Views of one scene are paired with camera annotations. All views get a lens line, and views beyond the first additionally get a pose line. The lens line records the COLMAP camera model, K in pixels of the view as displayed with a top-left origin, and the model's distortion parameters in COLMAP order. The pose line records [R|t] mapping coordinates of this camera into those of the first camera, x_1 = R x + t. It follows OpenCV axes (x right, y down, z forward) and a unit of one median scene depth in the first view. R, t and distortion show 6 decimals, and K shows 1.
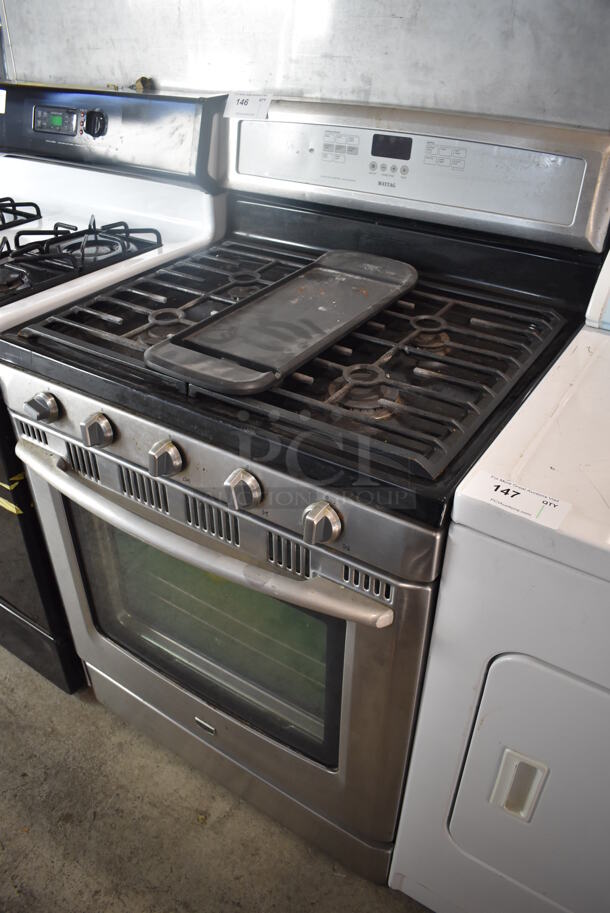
lens RADIAL K [[710.5, 0, 304.8], [0, 710.5, 455.7], [0, 0, 1]] dist [-0.093079, 0.003496]
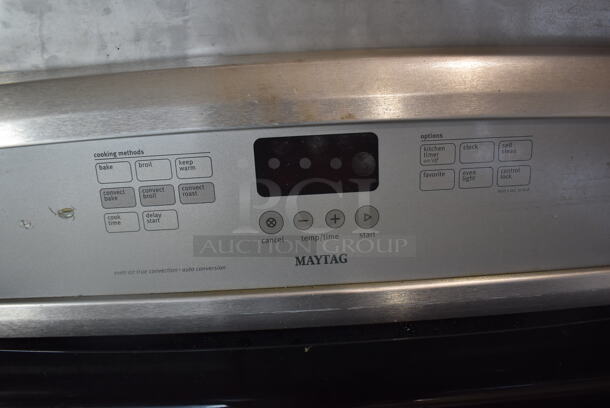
lens RADIAL K [[474.7, 0, 306.1], [0, 474.7, 204.6], [0, 0, 1]] dist [-0.093079, 0.003496]
pose [[0.817447, -0.272104, 0.507680, -0.008752], [0.353557, 0.932842, -0.069303, -0.396577], [-0.454728, 0.236146, 0.858754, 0.773752]]
